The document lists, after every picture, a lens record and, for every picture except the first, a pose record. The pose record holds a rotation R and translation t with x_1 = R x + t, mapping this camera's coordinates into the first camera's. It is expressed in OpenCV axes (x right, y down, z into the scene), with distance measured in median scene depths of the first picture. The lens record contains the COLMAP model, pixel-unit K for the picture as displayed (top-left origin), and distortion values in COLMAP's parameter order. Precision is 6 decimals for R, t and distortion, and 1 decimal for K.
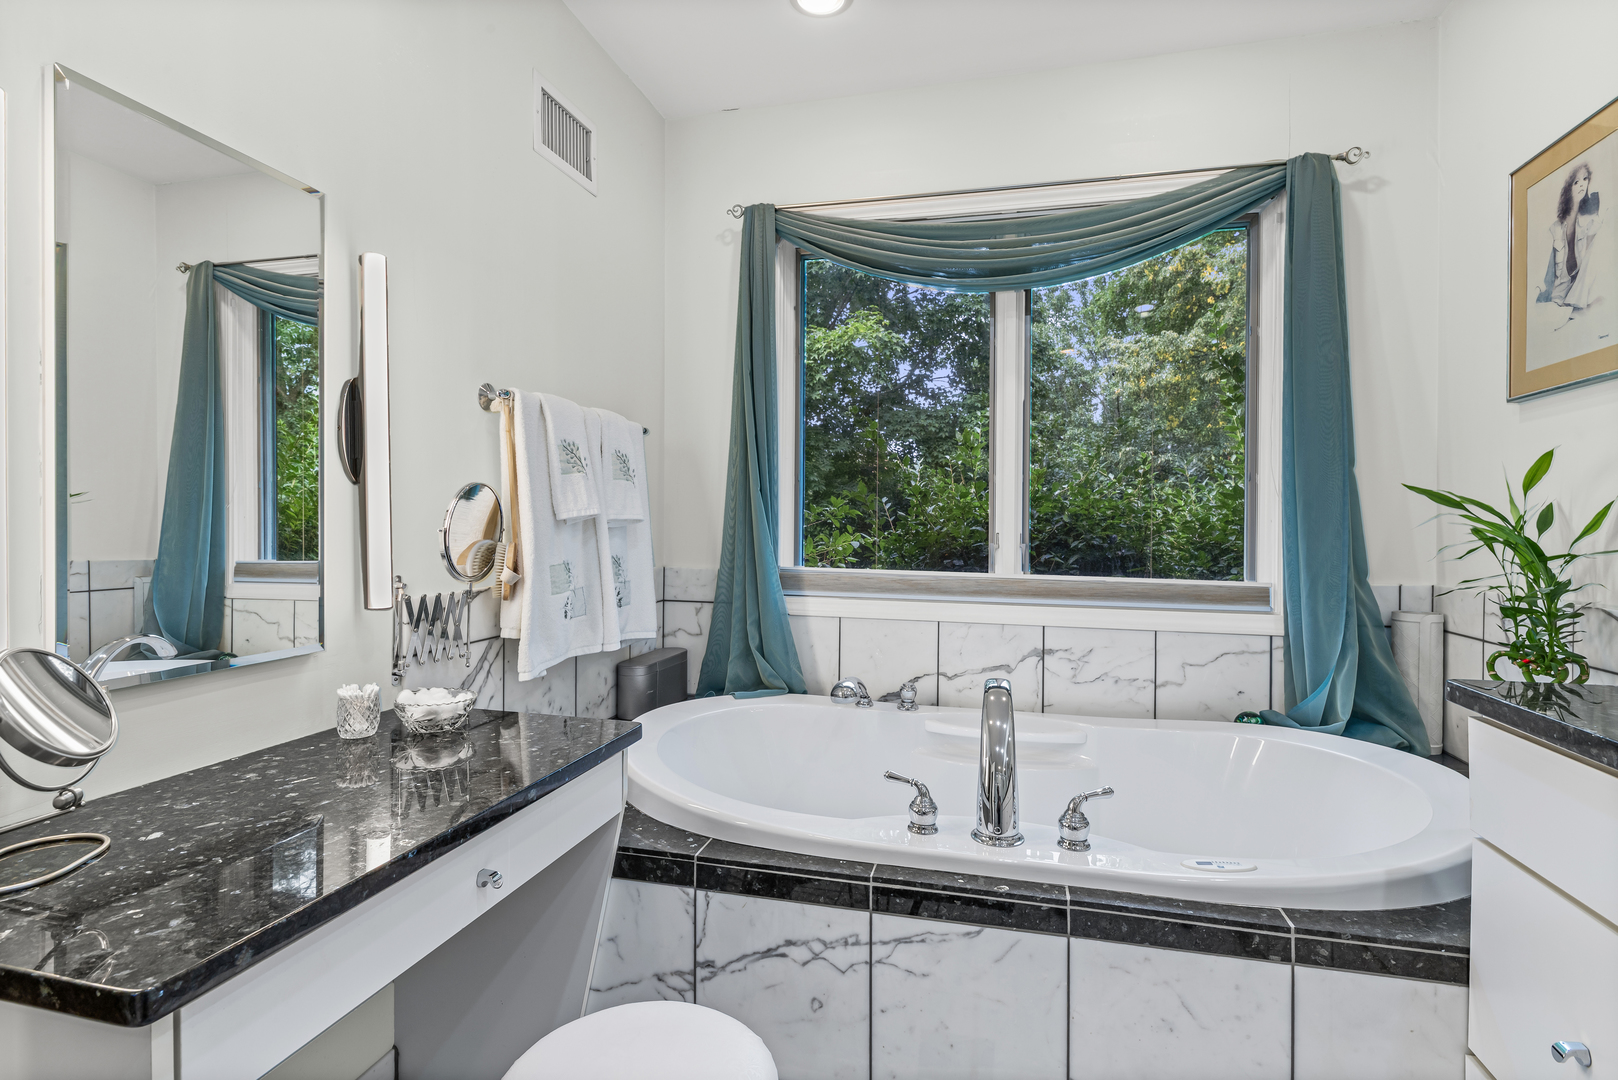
lens RADIAL K [[773.7, 0, 815.7], [0, 773.7, 540.4], [0, 0, 1]] dist [-0.000867, -0.000350]
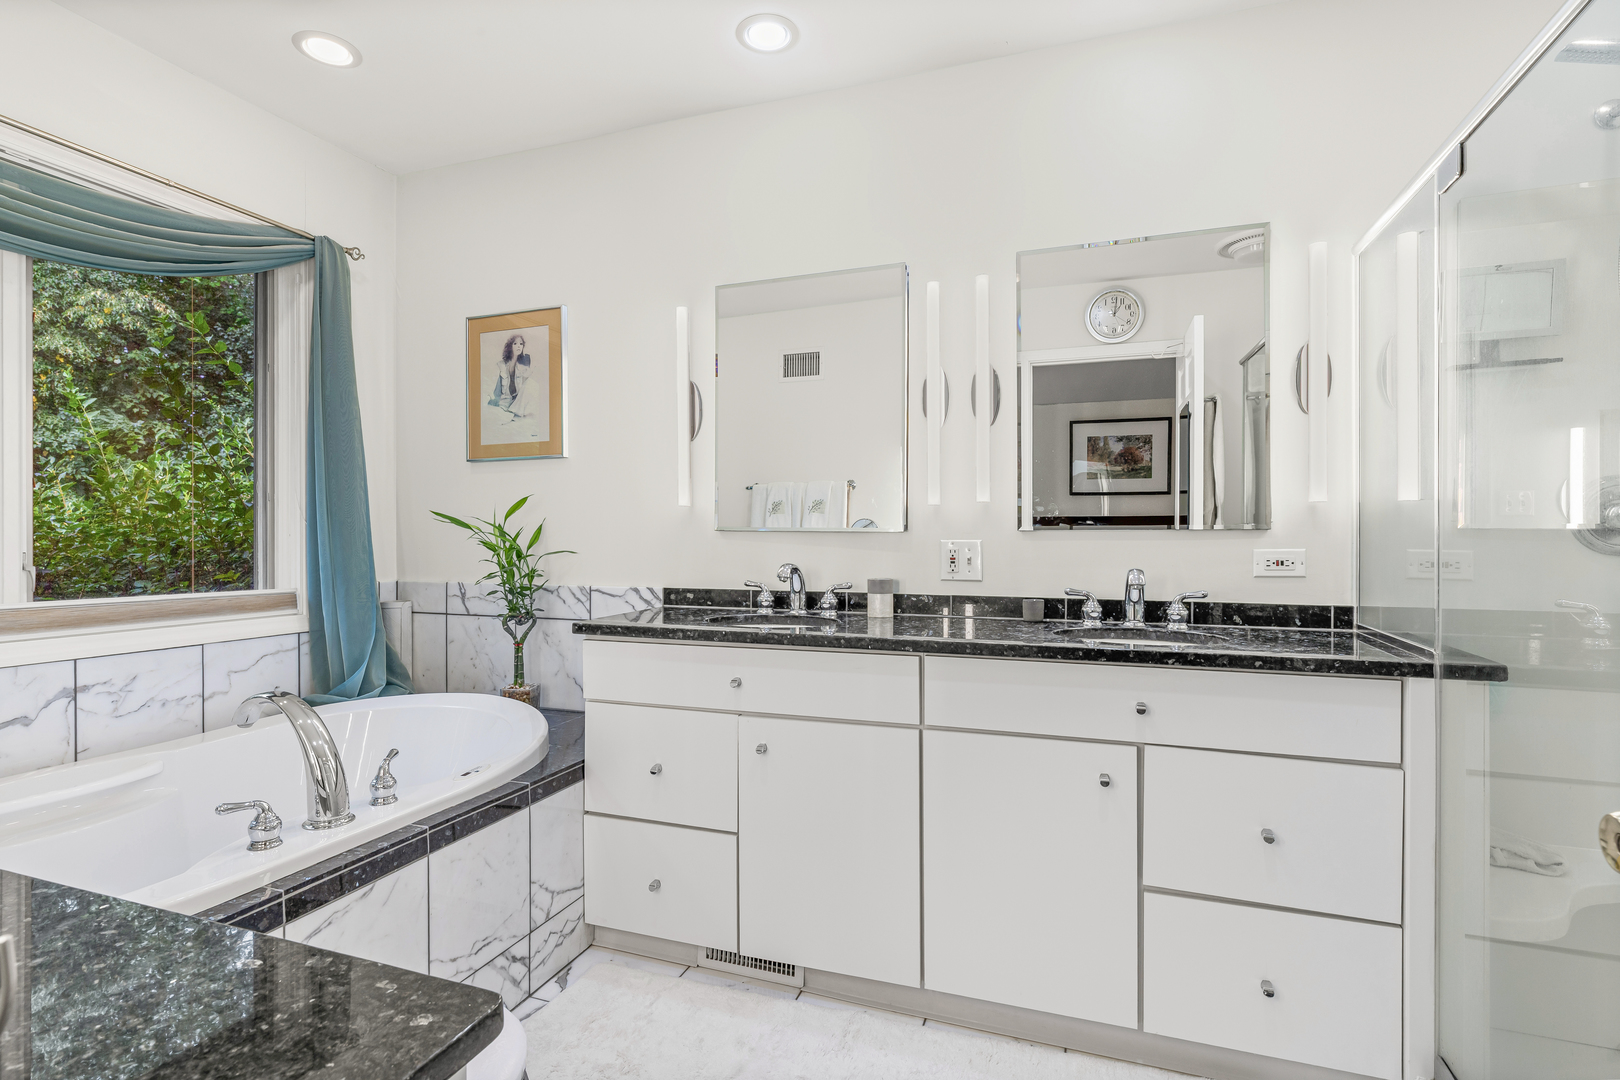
lens RADIAL K [[774.7, 0, 815.8], [0, 774.7, 535.2], [0, 0, 1]] dist [-0.000867, -0.000350]
pose [[0.096520, -0.006646, 0.995309, -0.702863], [0.019409, 0.999800, 0.004794, -0.021669], [-0.995142, 0.018855, 0.096630, 0.153894]]
